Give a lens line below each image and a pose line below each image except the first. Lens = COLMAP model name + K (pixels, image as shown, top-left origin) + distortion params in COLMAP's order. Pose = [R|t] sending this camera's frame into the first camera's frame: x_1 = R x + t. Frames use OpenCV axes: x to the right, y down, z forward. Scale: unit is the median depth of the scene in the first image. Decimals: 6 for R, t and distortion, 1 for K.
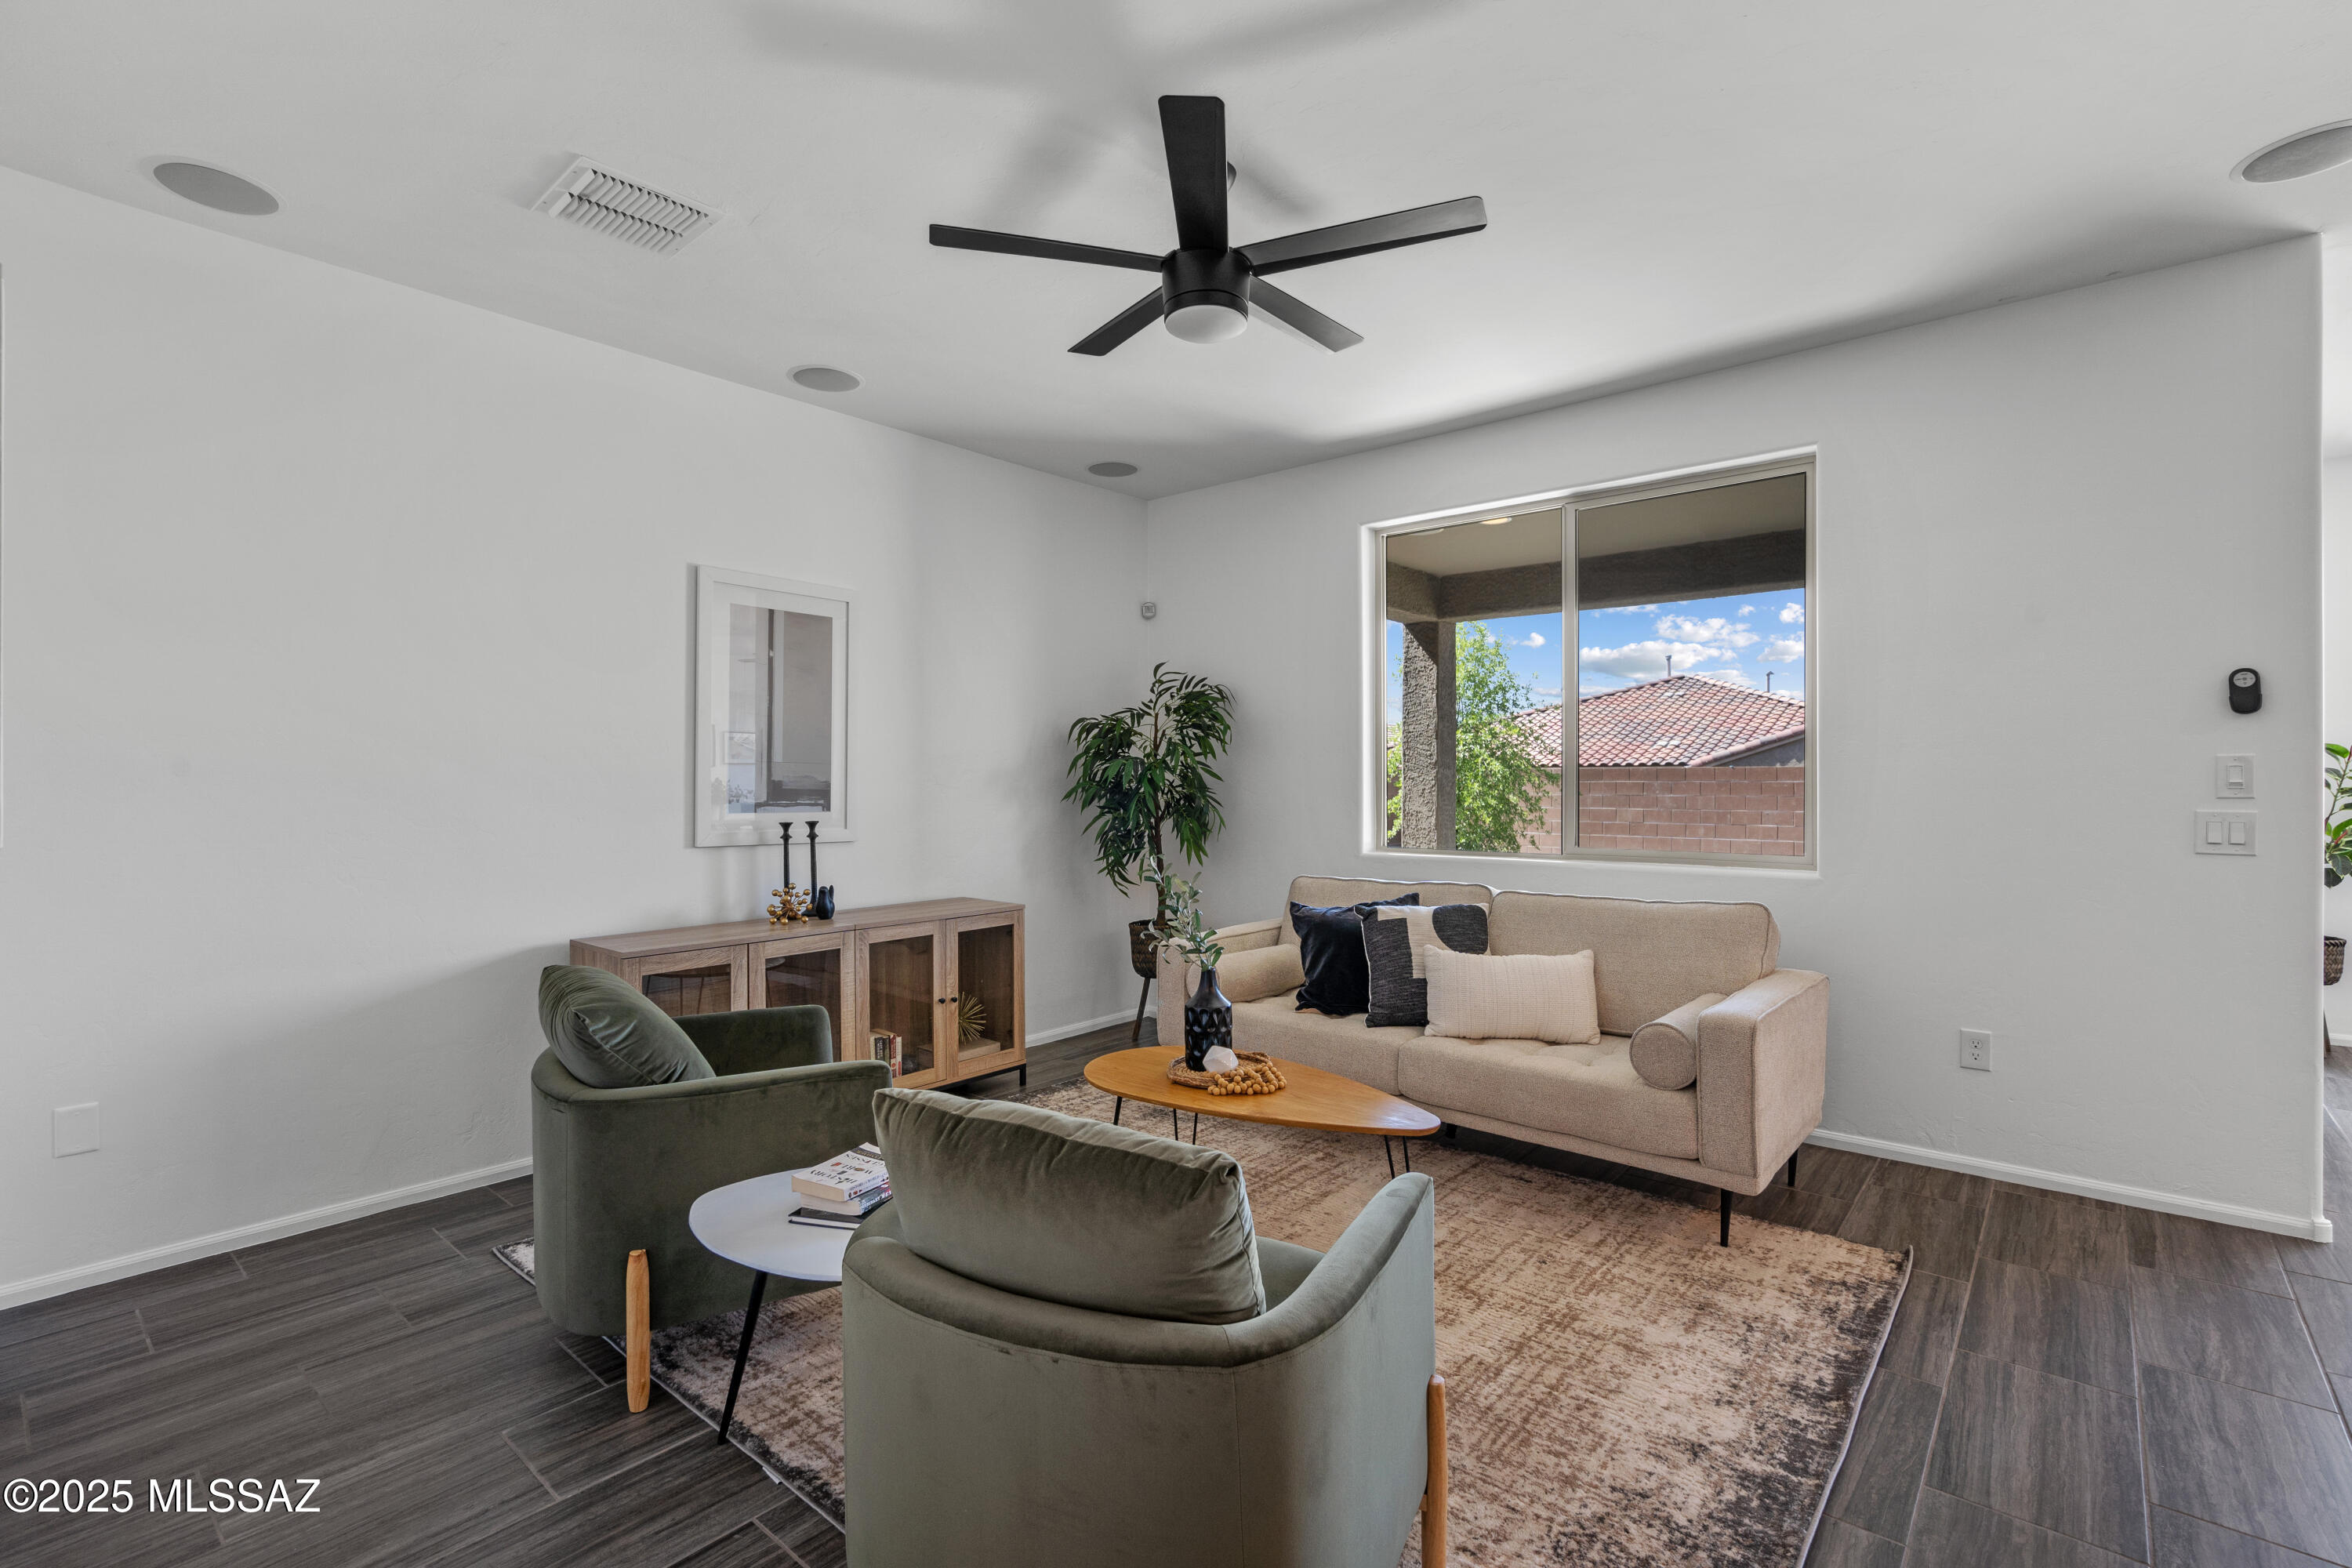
lens RADIAL K [[1067.7, 0, 1171.5], [0, 1067.7, 781.7], [0, 0, 1]] dist [0.001031, 0.000543]
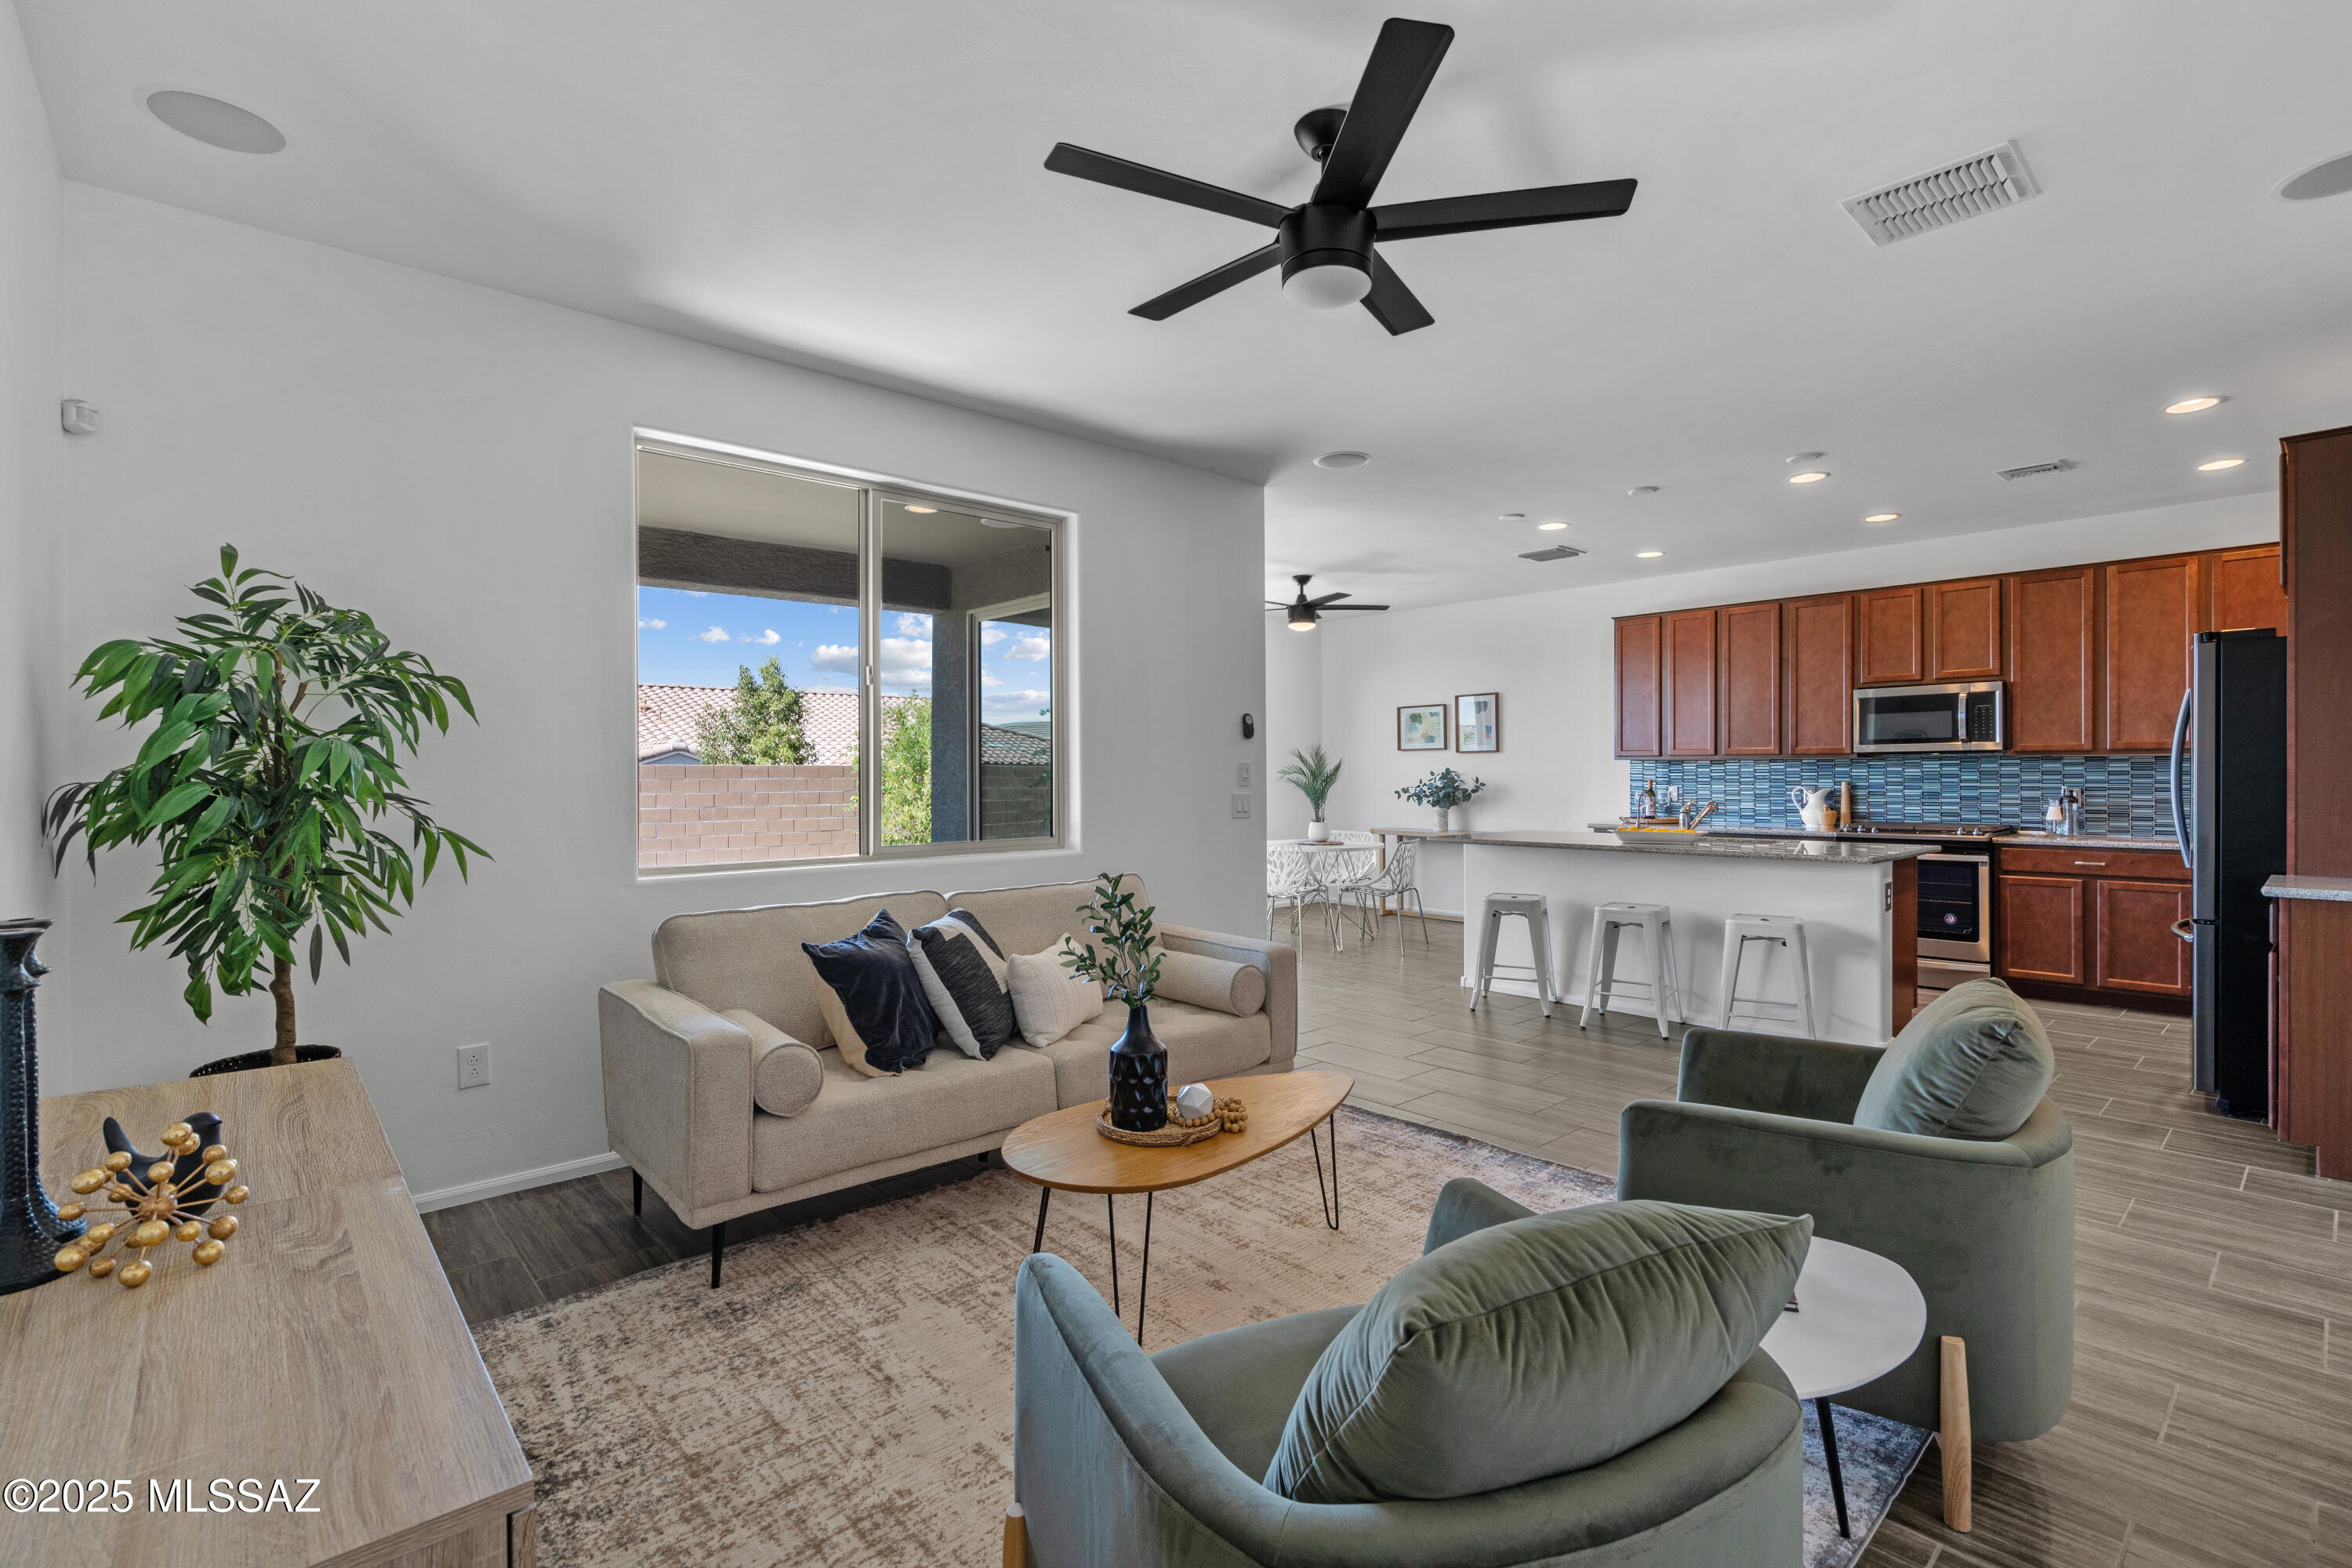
lens RADIAL K [[1067.7, 0, 1171.5], [0, 1067.7, 781.7], [0, 0, 1]] dist [0.001031, 0.000543]
pose [[0.134549, -0.006882, 0.990883, -0.809249], [0.008816, 0.999945, 0.005747, -0.001943], [-0.990868, 0.007962, 0.134603, 0.899760]]
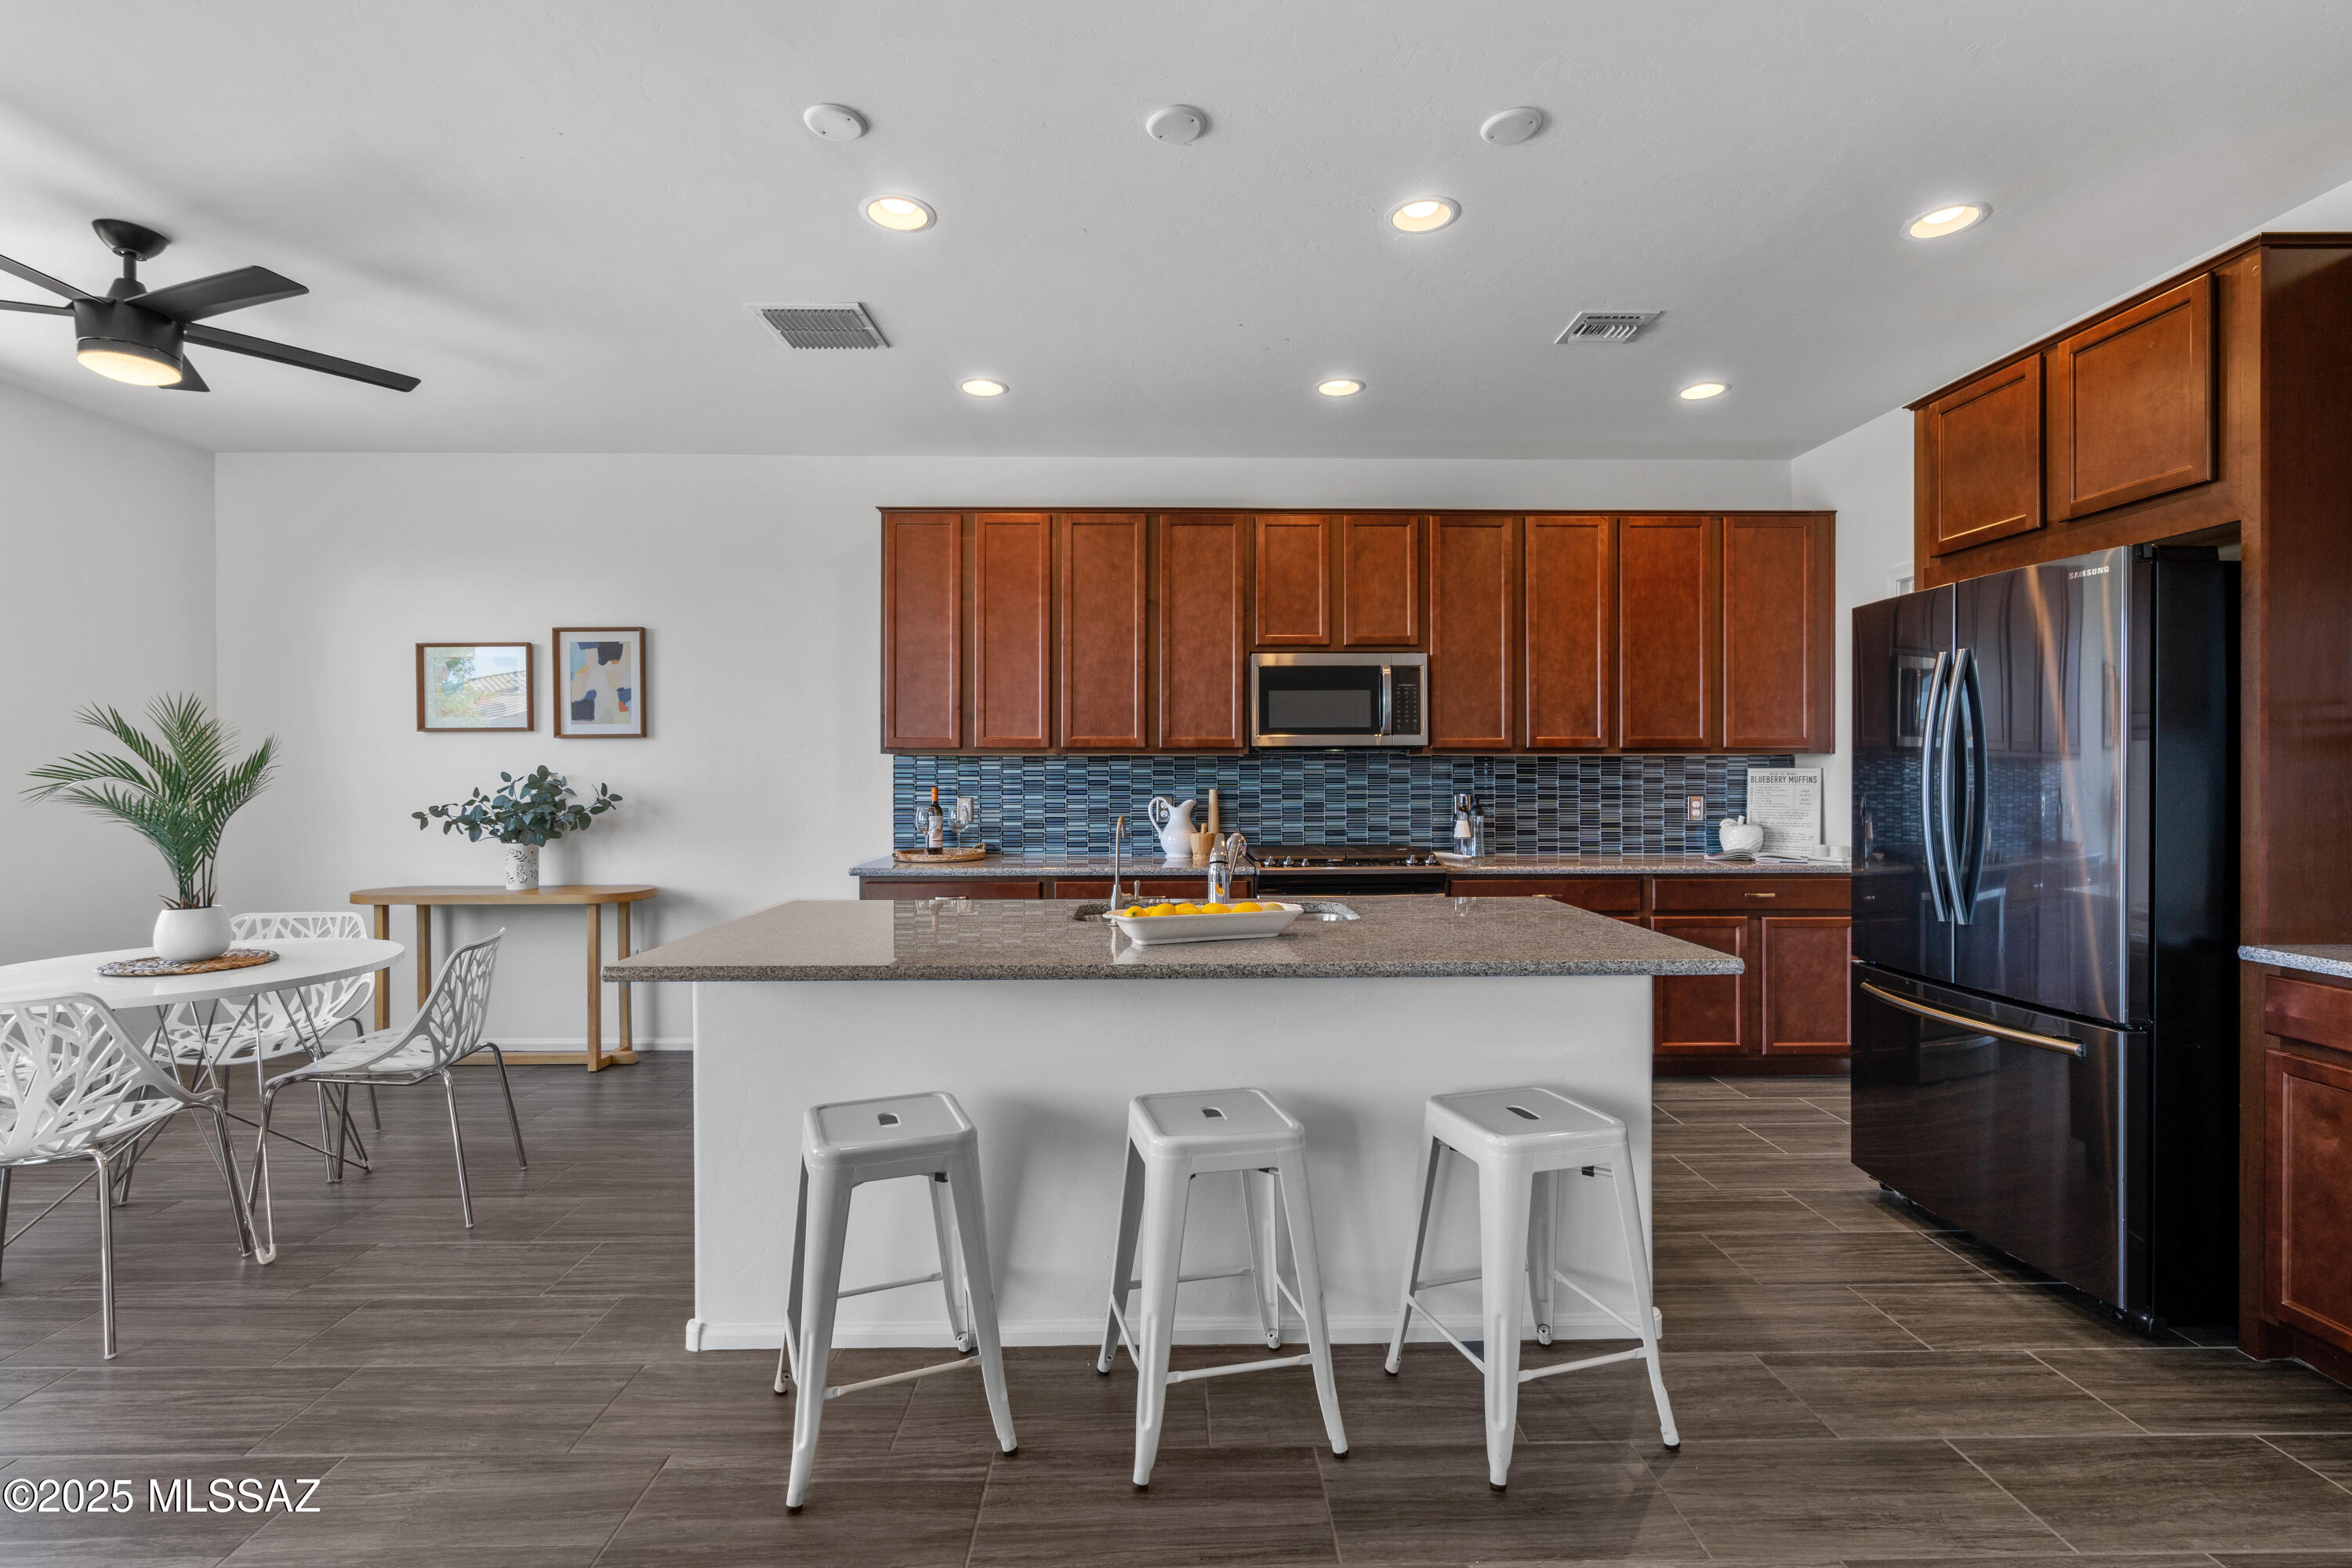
lens RADIAL K [[1072.0, 0, 1180.5], [0, 1072.0, 773.5], [0, 0, 1]] dist [-0.002114, 0.000325]
pose [[-0.665093, 0.002085, 0.746758, 0.550816], [0.006265, 0.999976, 0.002788, -0.004216], [-0.746735, 0.006533, -0.665090, 0.869664]]
